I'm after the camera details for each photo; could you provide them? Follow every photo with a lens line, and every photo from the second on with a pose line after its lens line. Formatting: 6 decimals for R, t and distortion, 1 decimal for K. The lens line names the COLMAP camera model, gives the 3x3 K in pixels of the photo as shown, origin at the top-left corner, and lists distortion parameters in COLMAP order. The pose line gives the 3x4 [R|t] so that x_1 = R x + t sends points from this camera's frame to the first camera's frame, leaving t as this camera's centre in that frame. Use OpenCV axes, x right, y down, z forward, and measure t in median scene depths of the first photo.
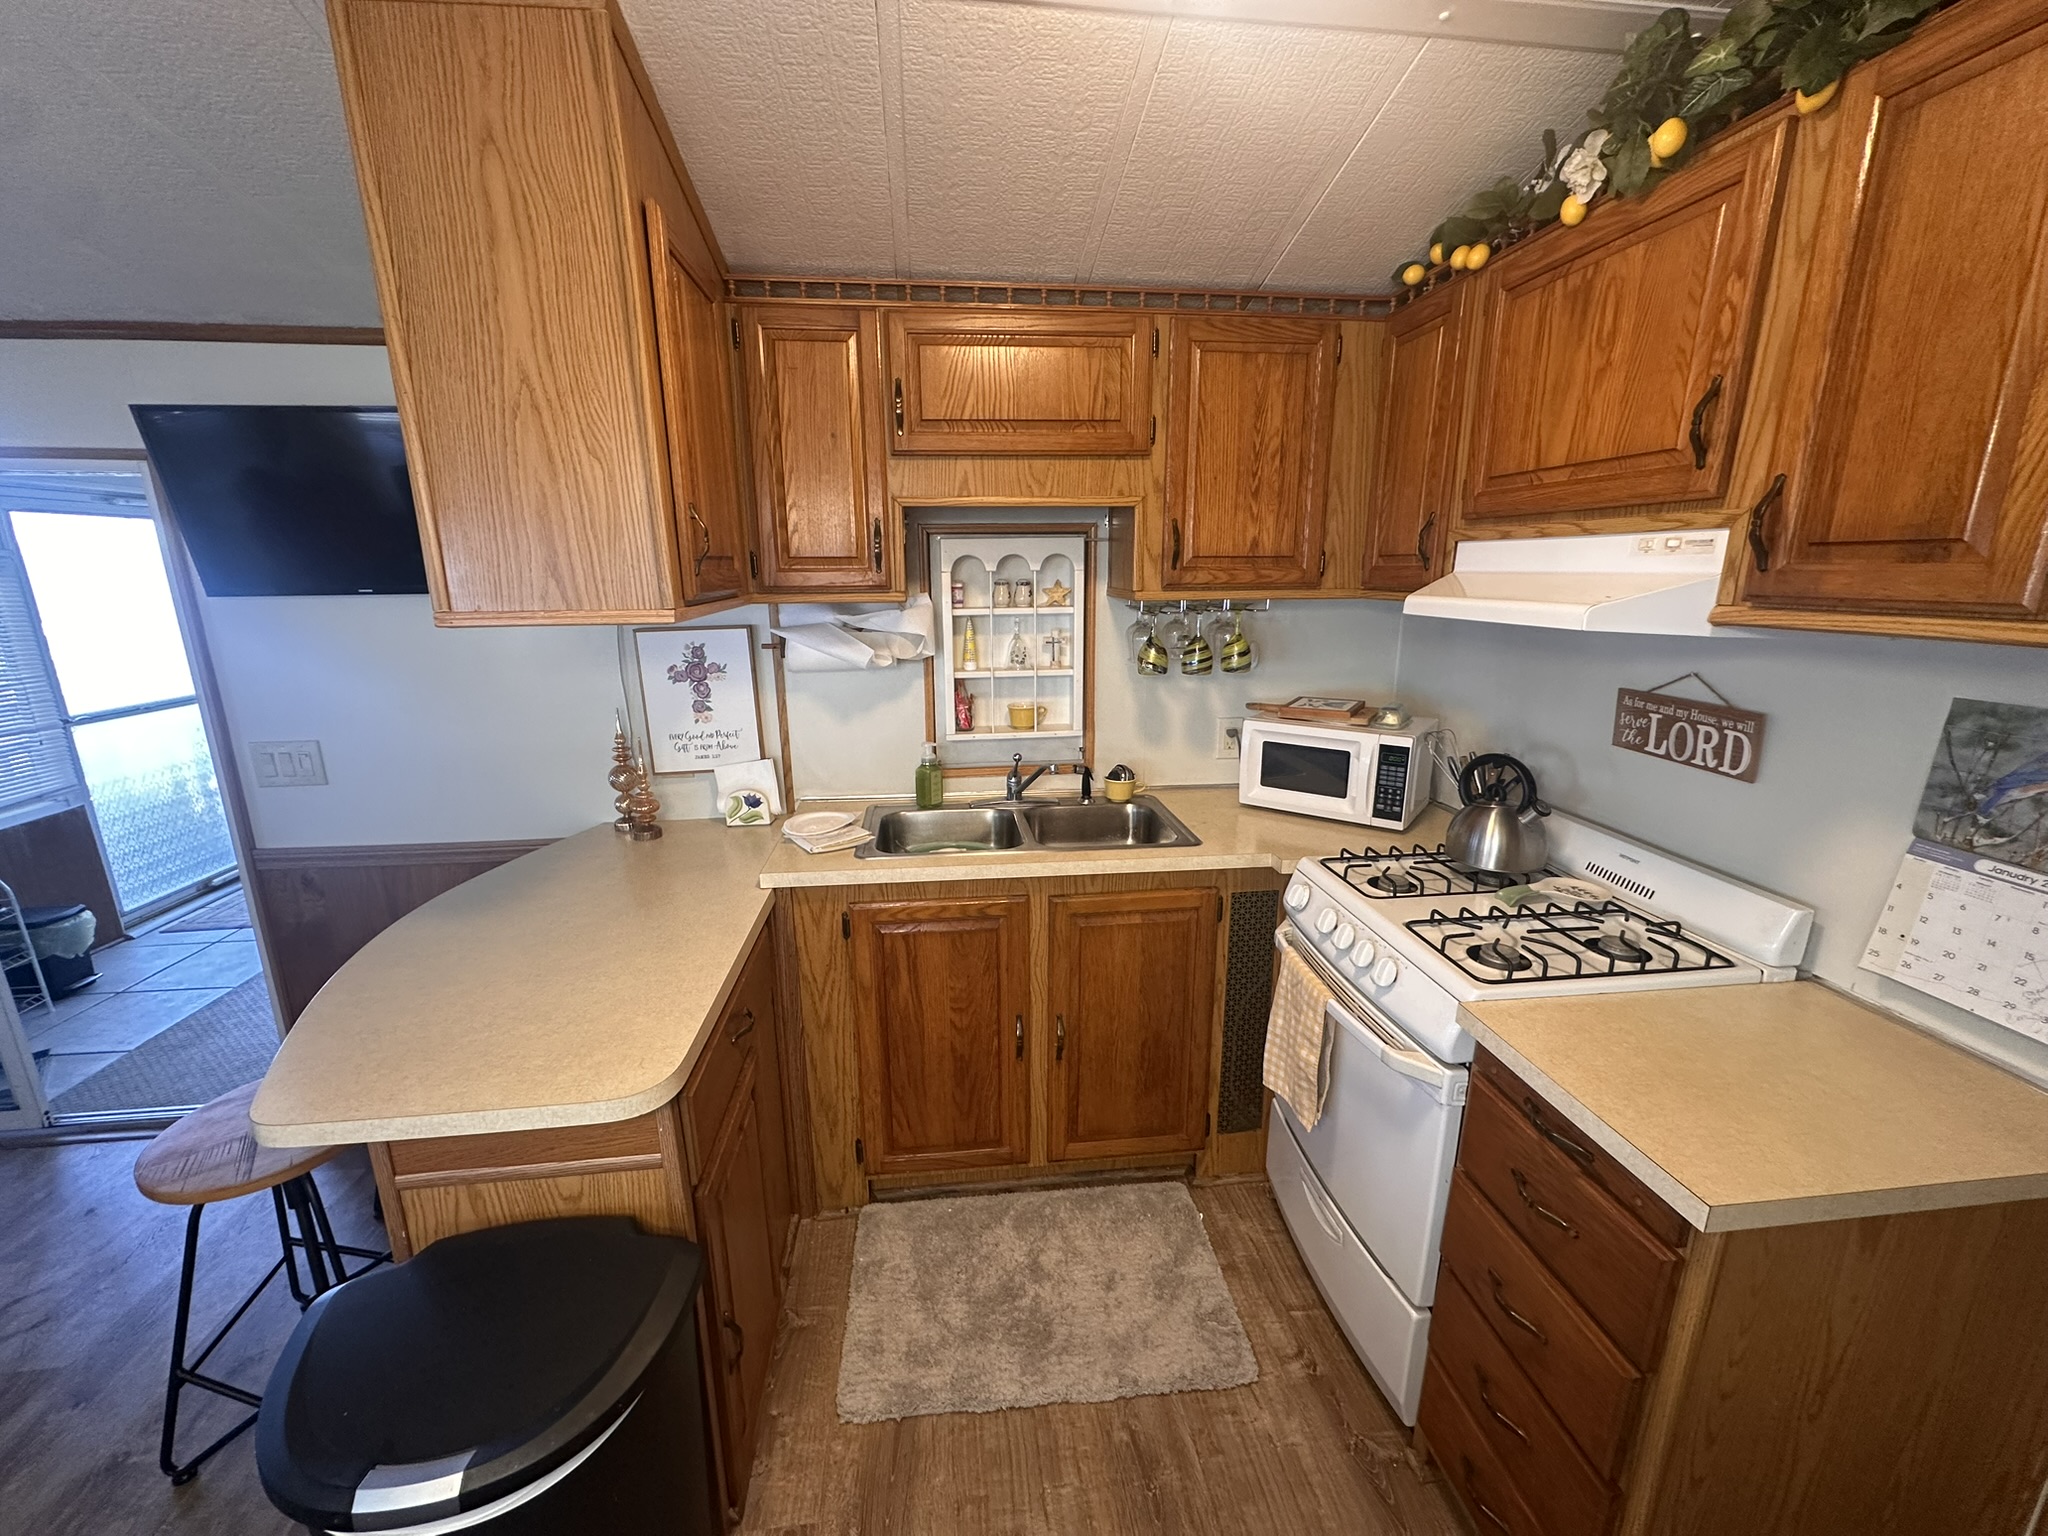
lens RADIAL K [[819.4, 0, 1024.0], [0, 819.4, 768.1], [0, 0, 1]] dist [0.000827, 0.000114]
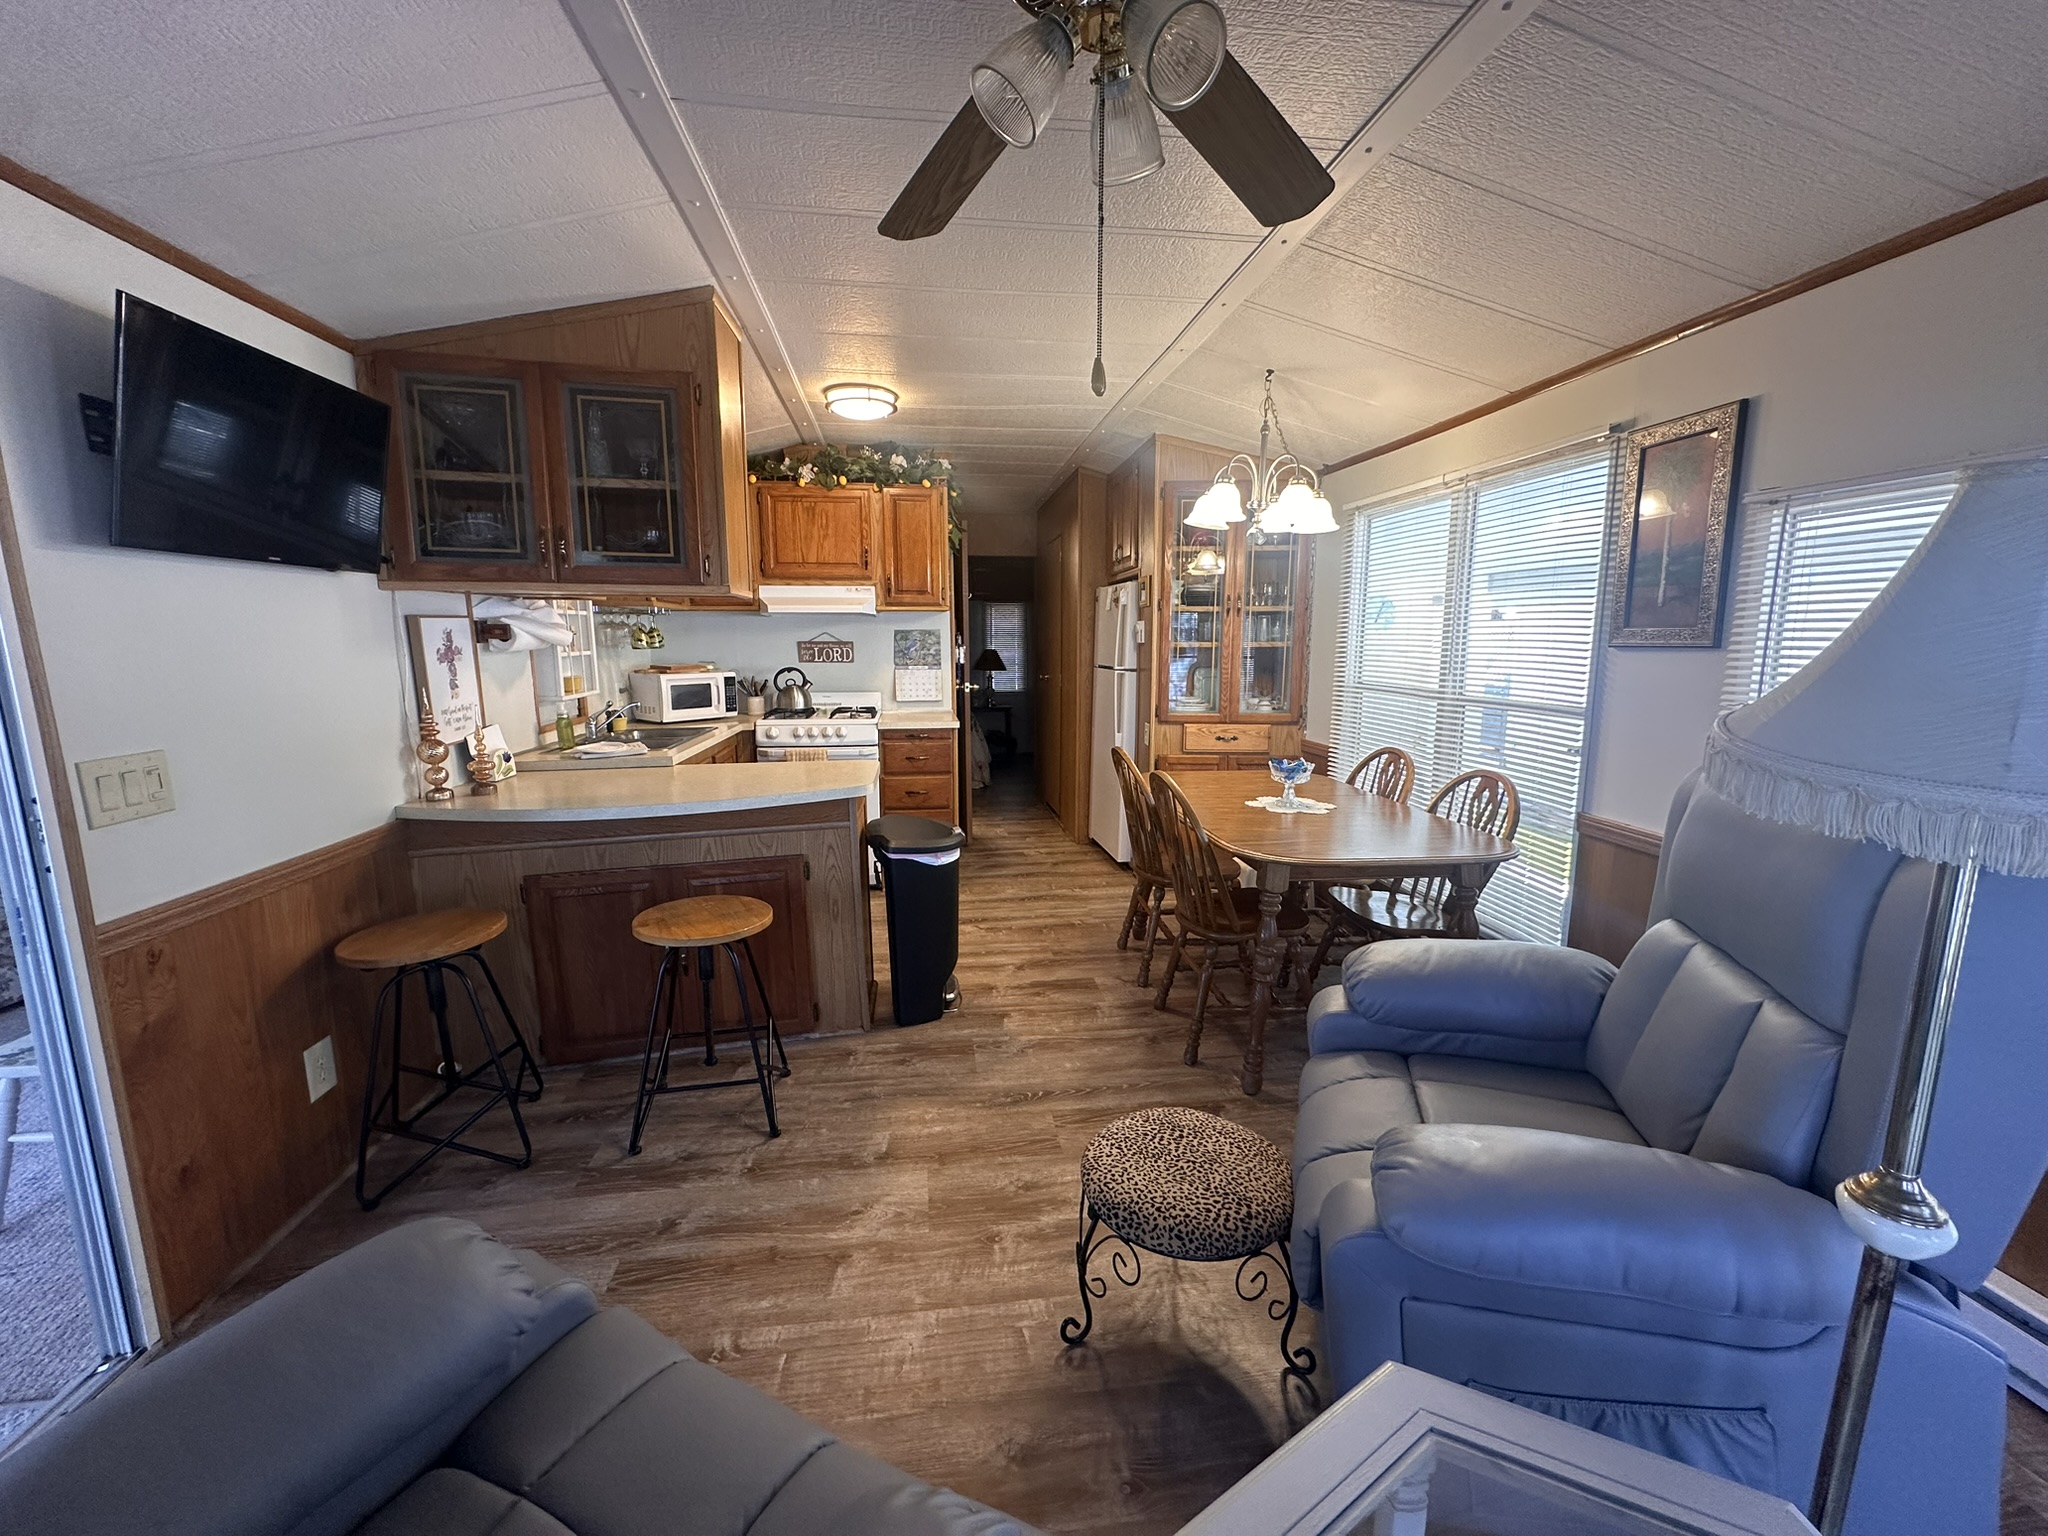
lens RADIAL K [[819.4, 0, 1020.7], [0, 819.4, 766.3], [0, 0, 1]] dist [0.000827, 0.000114]
pose [[-0.014656, -0.150970, 0.988430, -1.722083], [0.240701, 0.958933, 0.150034, 0.060142], [-0.970489, 0.240114, 0.022284, 0.250618]]
